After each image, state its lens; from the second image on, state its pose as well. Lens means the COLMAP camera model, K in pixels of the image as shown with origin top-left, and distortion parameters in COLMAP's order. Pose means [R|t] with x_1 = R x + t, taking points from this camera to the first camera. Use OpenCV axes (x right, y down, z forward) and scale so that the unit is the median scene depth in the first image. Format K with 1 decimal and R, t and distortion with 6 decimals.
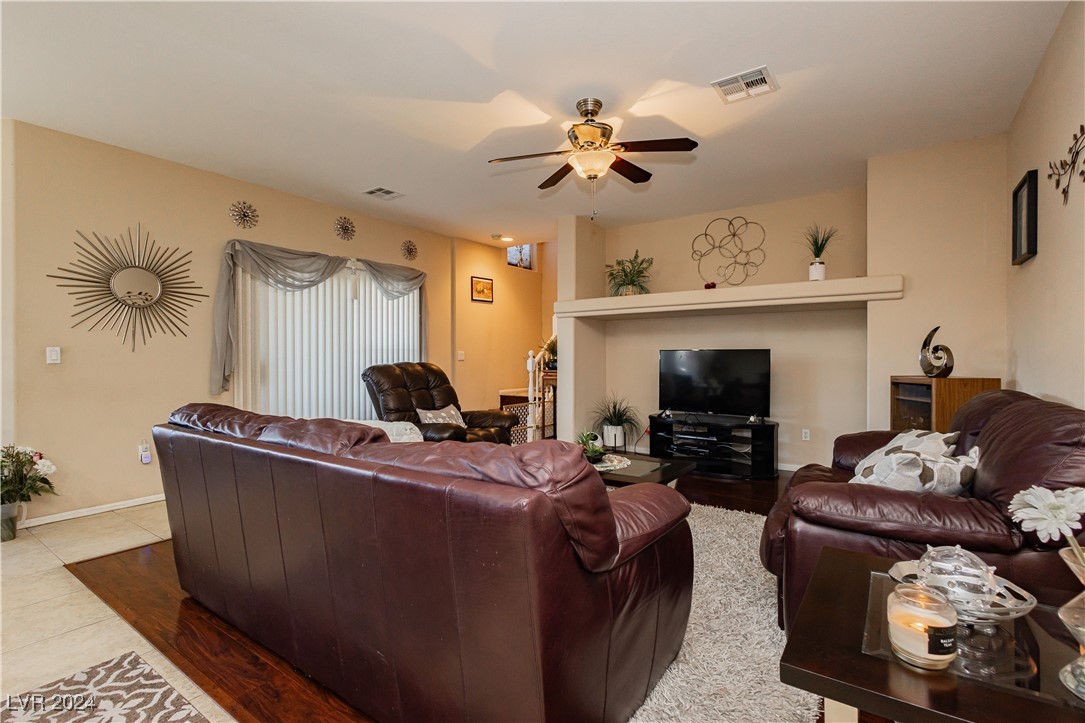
lens RADIAL K [[492.3, 0, 537.1], [0, 492.3, 363.2], [0, 0, 1]] dist [0.006699, -0.001113]
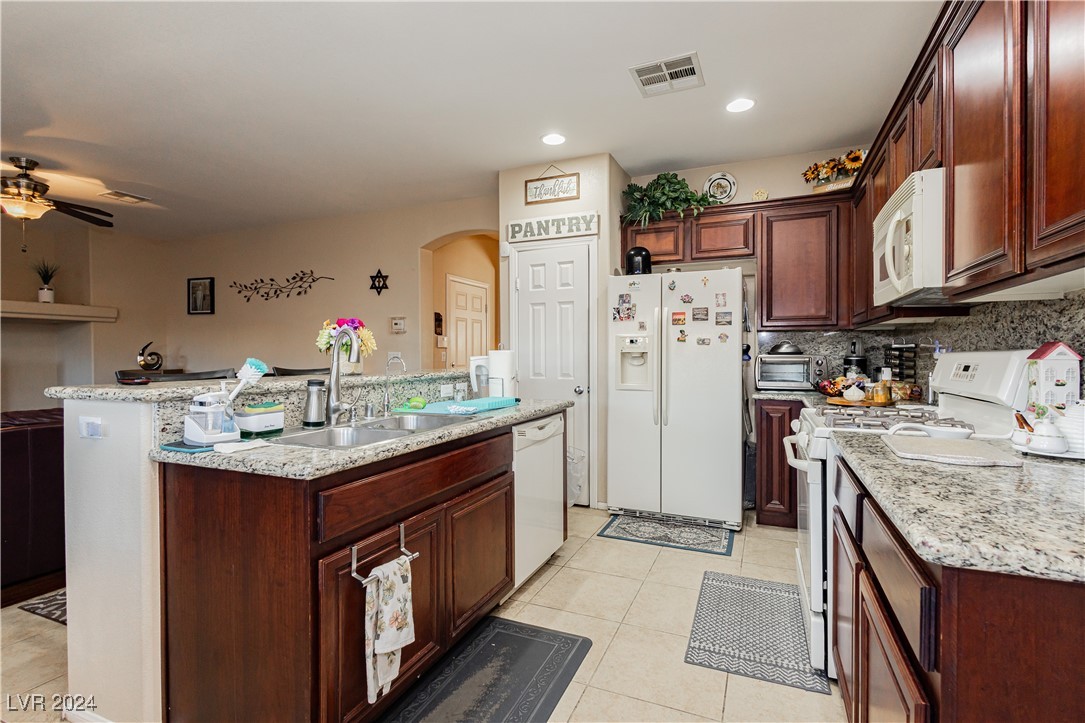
lens RADIAL K [[492.3, 0, 532.8], [0, 492.3, 357.9], [0, 0, 1]] dist [0.006699, -0.001113]
pose [[-0.206518, -0.006644, 0.978420, -1.010927], [0.020437, 0.999730, 0.011102, -0.005715], [-0.978229, 0.022289, -0.206326, 0.003868]]
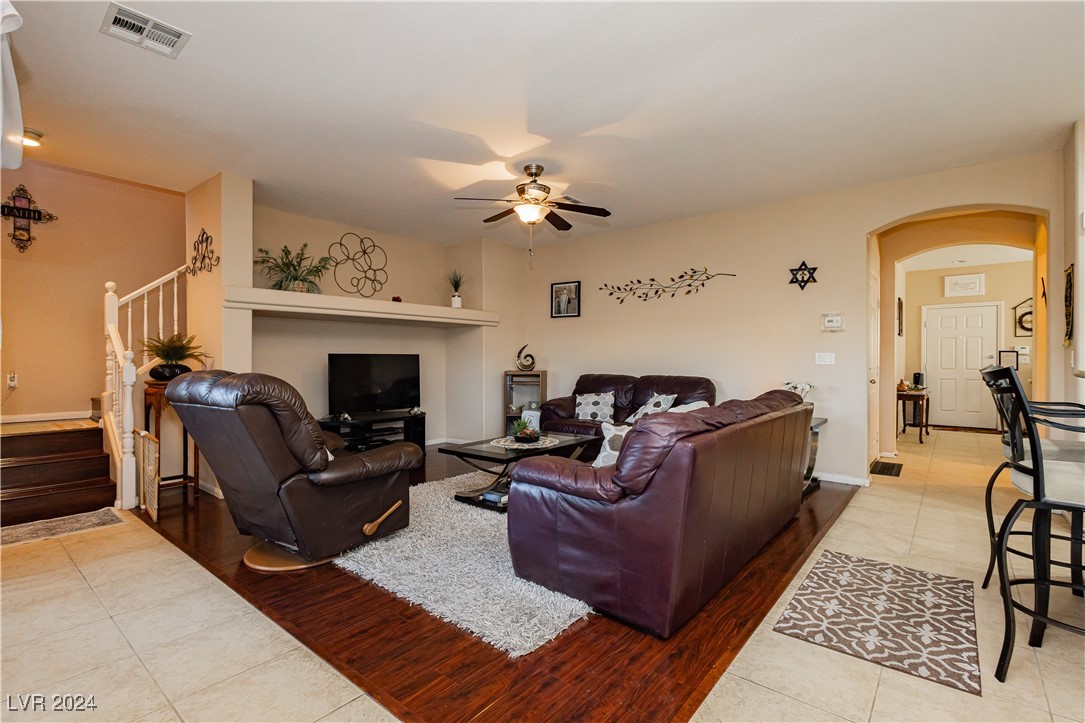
lens RADIAL K [[492.3, 0, 552.6], [0, 492.3, 359.5], [0, 0, 1]] dist [0.006699, -0.001113]
pose [[0.068344, 0.003746, 0.997655, -0.863613], [0.016836, 0.999846, -0.004907, -0.004259], [-0.997520, 0.017132, 0.068270, 0.626490]]
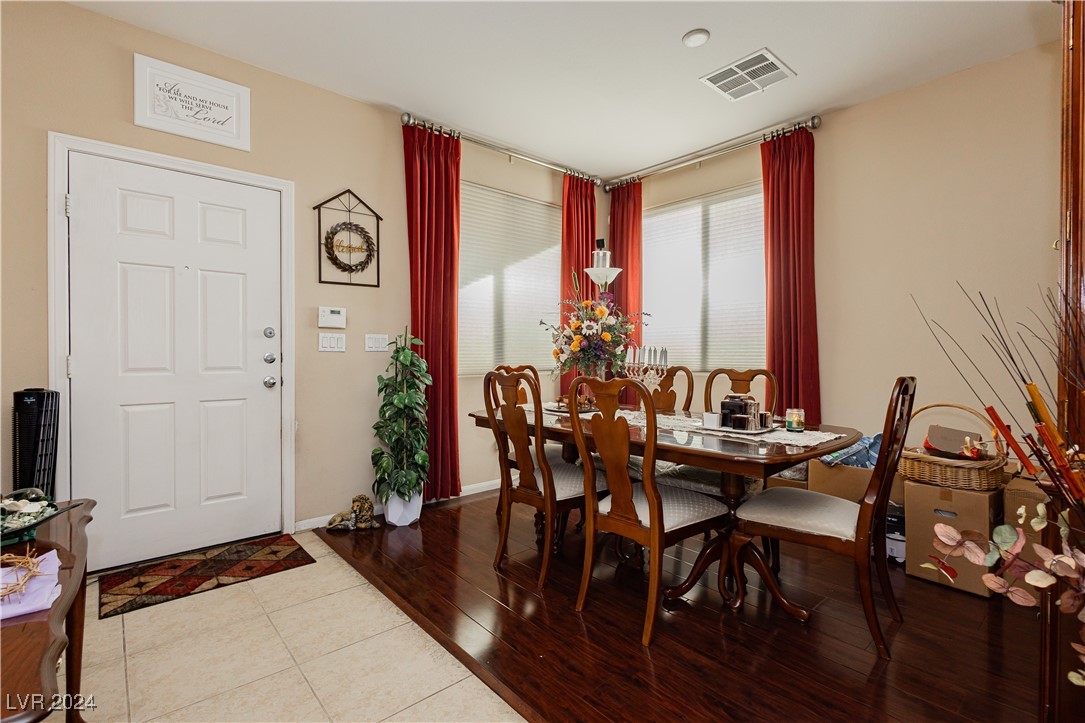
lens RADIAL K [[492.3, 0, 536.8], [0, 492.3, 356.8], [0, 0, 1]] dist [0.006699, -0.001113]
pose [[-0.969281, -0.000122, 0.245957, 0.600134], [0.006102, 0.999680, 0.024542, 0.022731], [-0.245881, 0.025289, -0.968970, -0.344096]]
